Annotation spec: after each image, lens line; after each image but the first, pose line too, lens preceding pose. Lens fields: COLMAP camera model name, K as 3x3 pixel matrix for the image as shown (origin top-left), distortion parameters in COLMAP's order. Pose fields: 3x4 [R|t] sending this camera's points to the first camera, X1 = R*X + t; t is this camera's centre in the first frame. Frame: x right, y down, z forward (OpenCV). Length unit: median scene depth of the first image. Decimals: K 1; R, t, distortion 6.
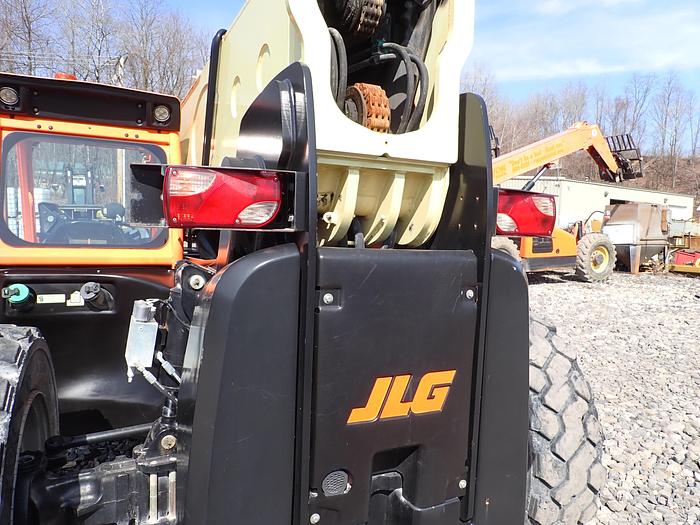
lens RADIAL K [[522.8, 0, 353.4], [0, 522.8, 262.4], [0, 0, 1]] dist [0.005325, -0.009990]
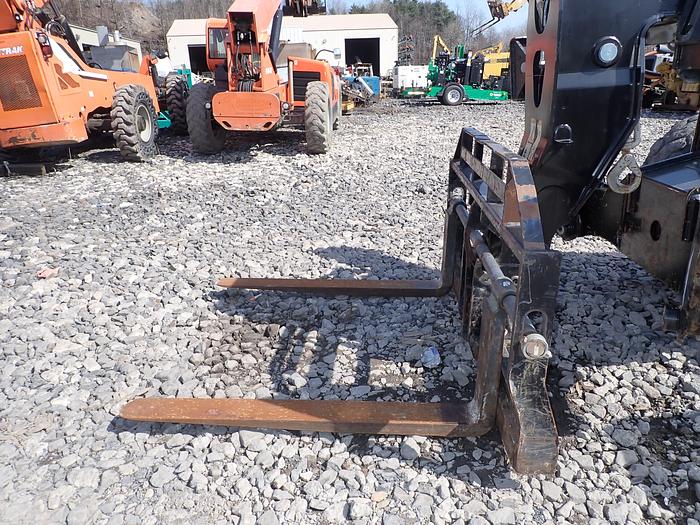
lens RADIAL K [[522.8, 0, 353.4], [0, 522.8, 262.4], [0, 0, 1]] dist [0.005325, -0.009990]
pose [[0.493704, -0.333385, 0.803188, -2.582350], [0.107046, 0.939871, 0.324320, -0.266702], [-0.863016, -0.074140, 0.499706, 3.179605]]
